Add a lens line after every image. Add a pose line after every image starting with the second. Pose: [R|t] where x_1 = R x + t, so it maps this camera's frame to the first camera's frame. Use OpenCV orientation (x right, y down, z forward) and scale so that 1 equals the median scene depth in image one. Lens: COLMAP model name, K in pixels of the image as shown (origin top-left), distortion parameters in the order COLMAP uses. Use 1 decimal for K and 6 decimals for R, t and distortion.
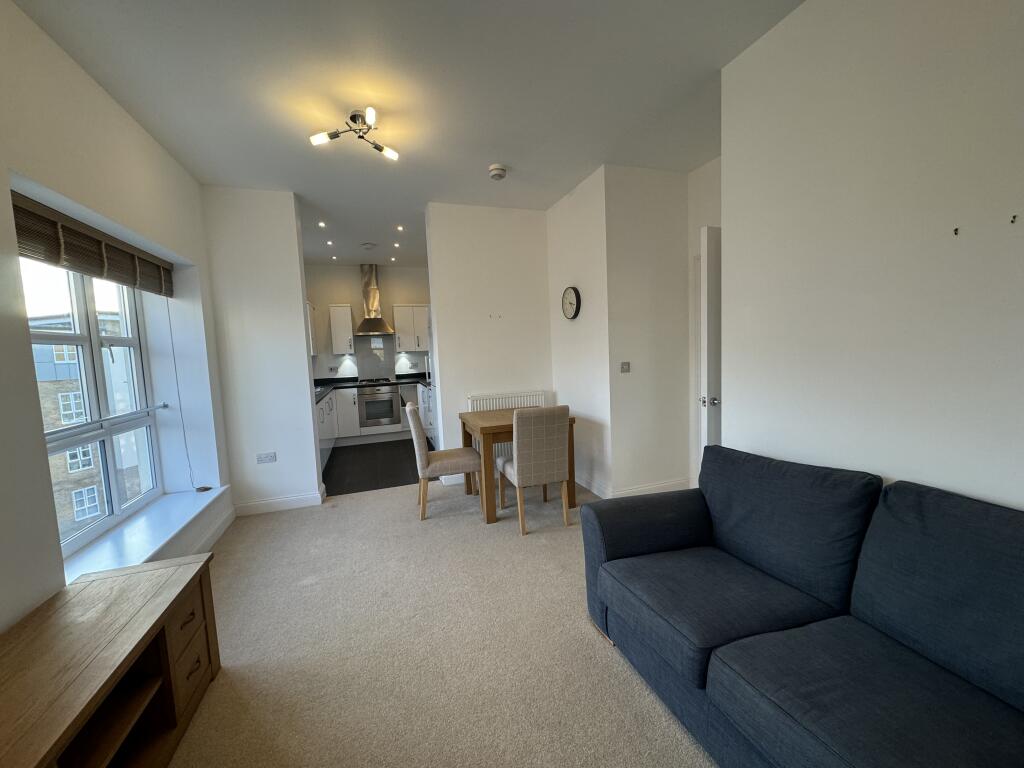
lens RADIAL K [[408.0, 0, 516.0], [0, 408.0, 382.5], [0, 0, 1]] dist [-0.003224, -0.000148]
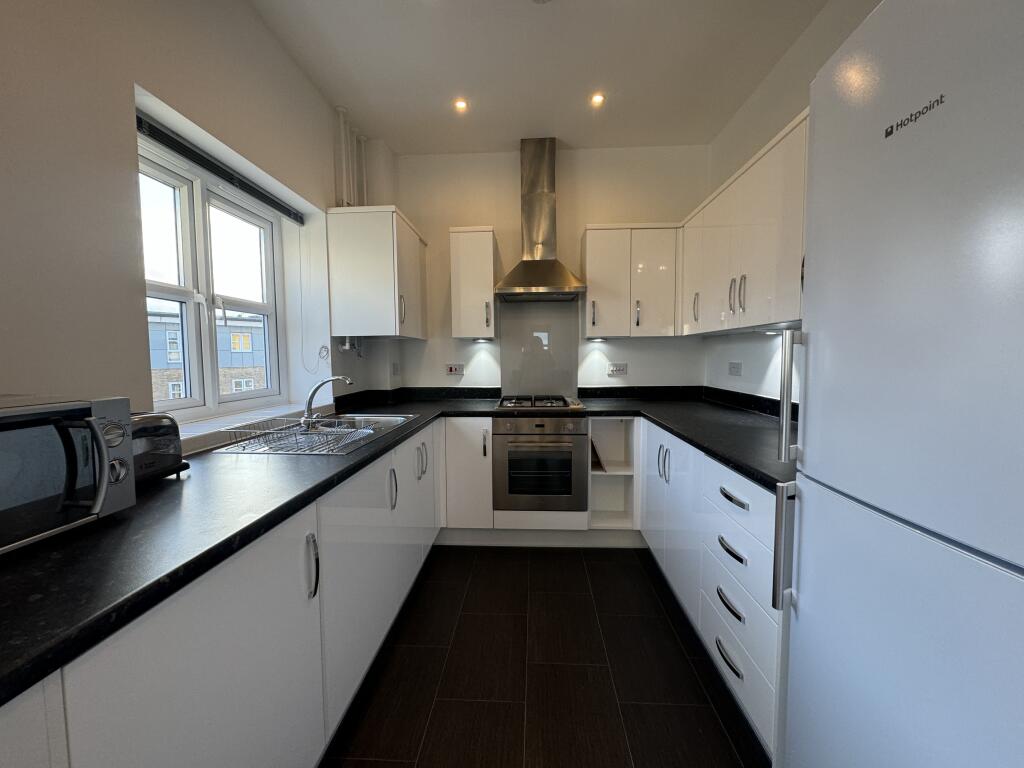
lens RADIAL K [[408.0, 0, 512.2], [0, 408.0, 384.0], [0, 0, 1]] dist [-0.003224, -0.000148]
pose [[0.926477, 0.062833, -0.371069, -0.203569], [-0.066581, 0.997777, 0.002715, -0.021146], [0.370415, 0.022190, 0.928601, 0.577036]]
